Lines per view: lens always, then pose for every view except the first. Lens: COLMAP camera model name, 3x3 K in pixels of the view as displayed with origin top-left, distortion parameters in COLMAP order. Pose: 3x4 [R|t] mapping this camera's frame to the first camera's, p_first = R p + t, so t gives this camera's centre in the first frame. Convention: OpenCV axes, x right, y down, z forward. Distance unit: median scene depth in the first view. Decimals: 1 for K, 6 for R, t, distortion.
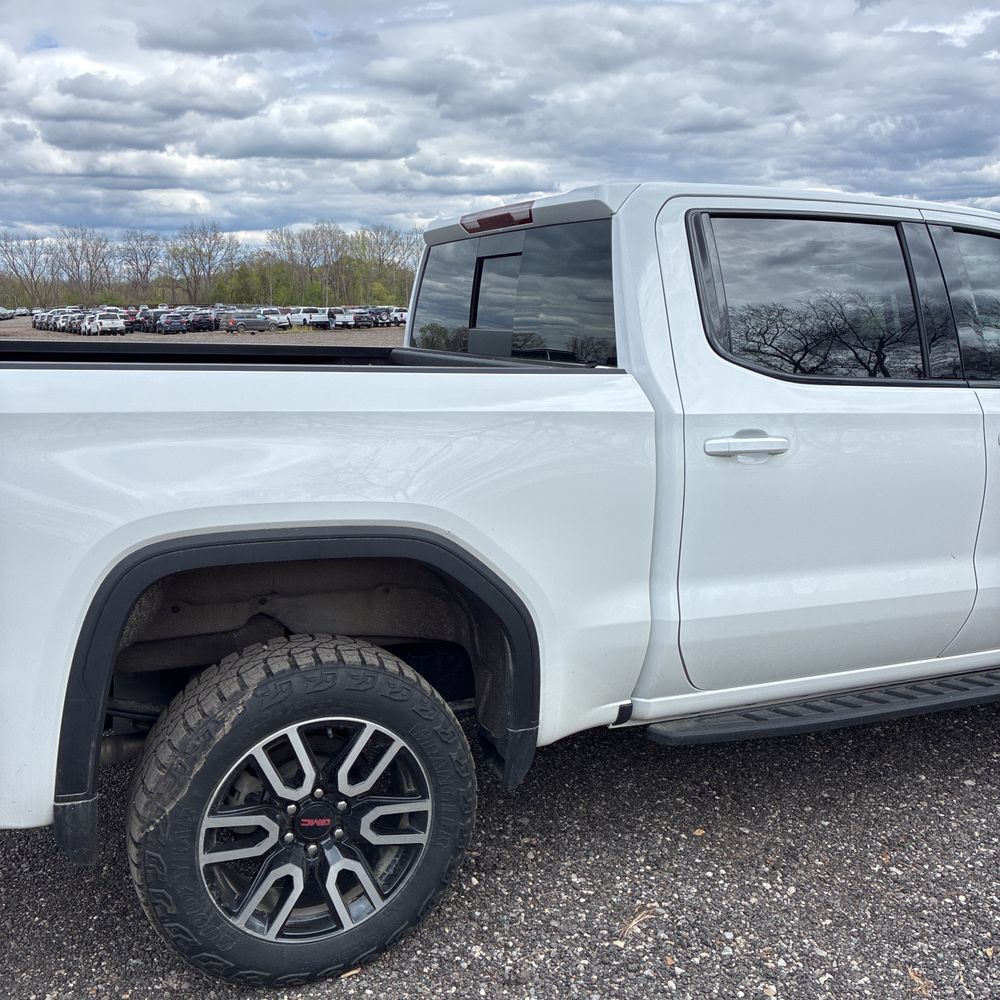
lens RADIAL K [[1016.3, 0, 497.3], [0, 1016.3, 506.6], [0, 0, 1]] dist [0.033311, 0.000000]
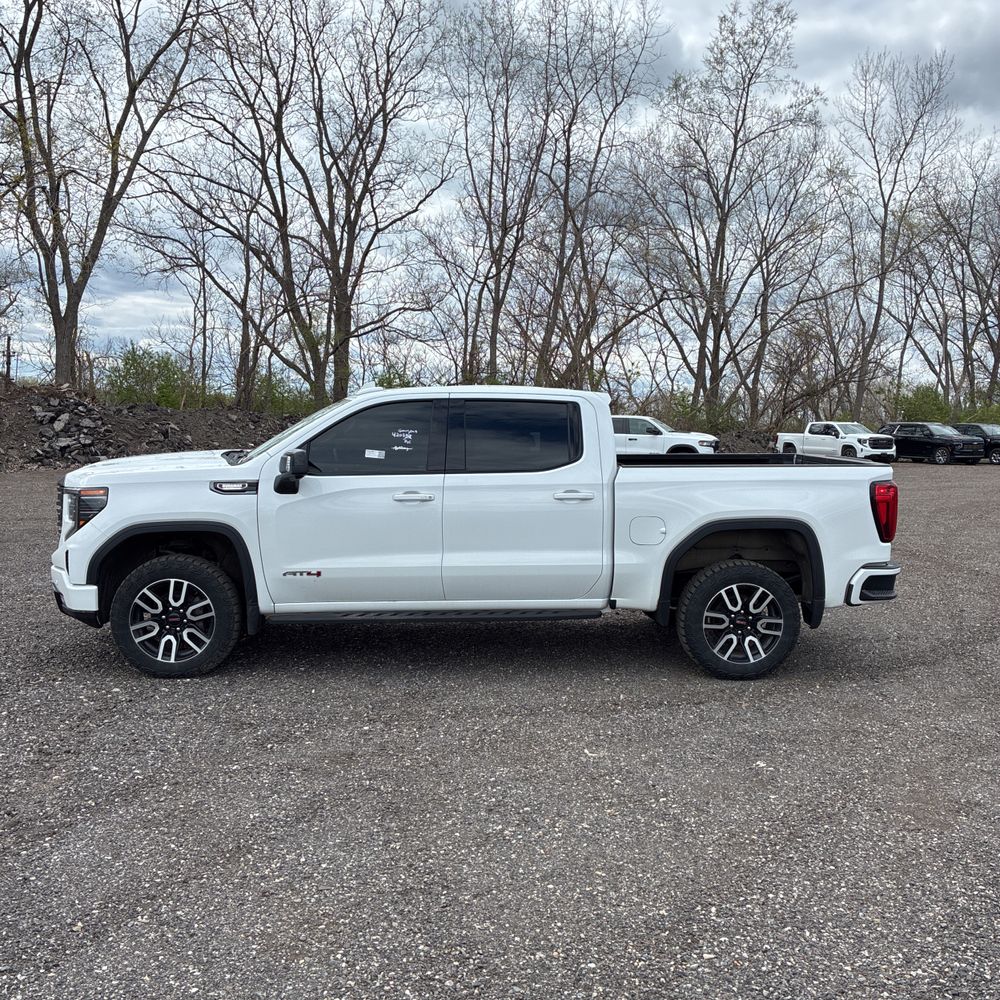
lens RADIAL K [[1016.3, 0, 494.6], [0, 1016.3, 496.6], [0, 0, 1]] dist [0.033311, 0.000000]
pose [[0.932797, 0.008754, -0.360295, 0.206595], [-0.044104, 0.994964, -0.090011, 0.248584], [0.357693, 0.099853, 0.928486, -1.960644]]
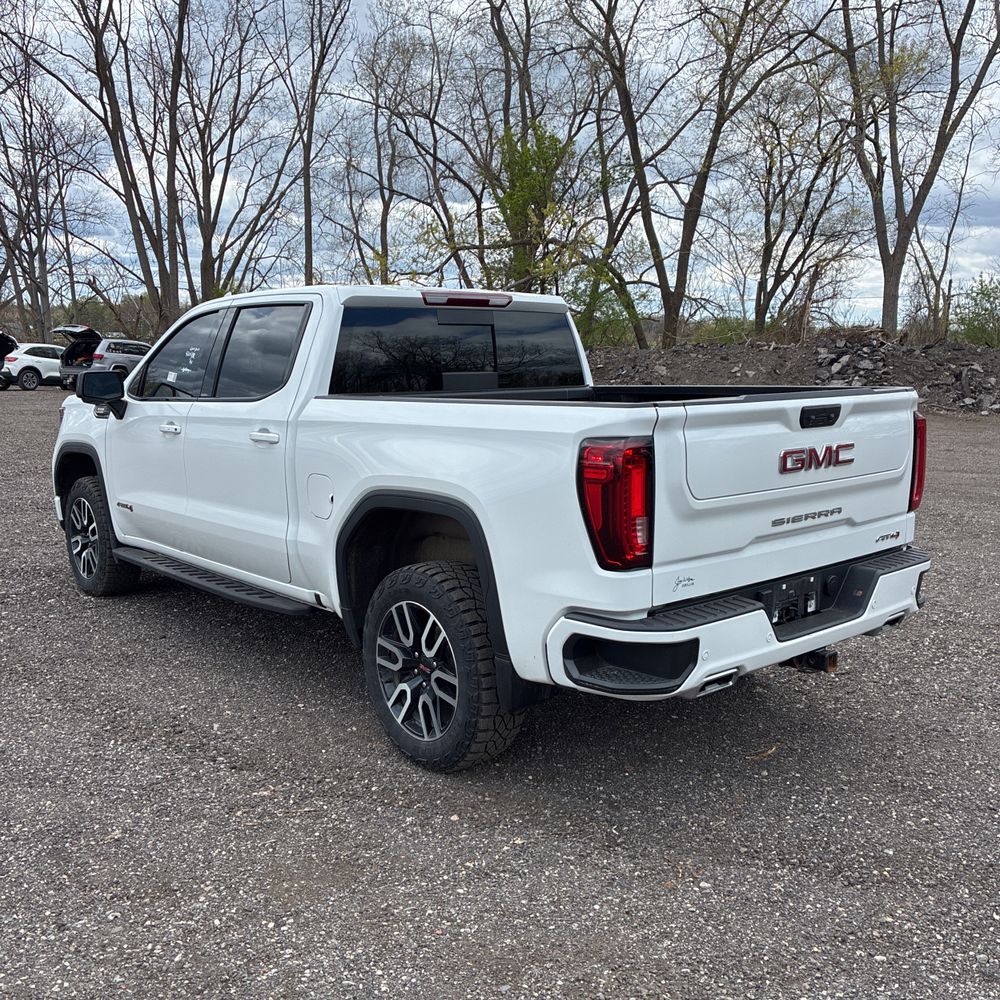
lens RADIAL K [[1016.3, 0, 505.0], [0, 1016.3, 499.8], [0, 0, 1]] dist [0.033311, 0.000000]
pose [[0.283666, 0.100896, -0.953600, 1.444186], [-0.151289, 0.986704, 0.059394, -0.084115], [0.946913, 0.127421, 0.295159, 0.604171]]
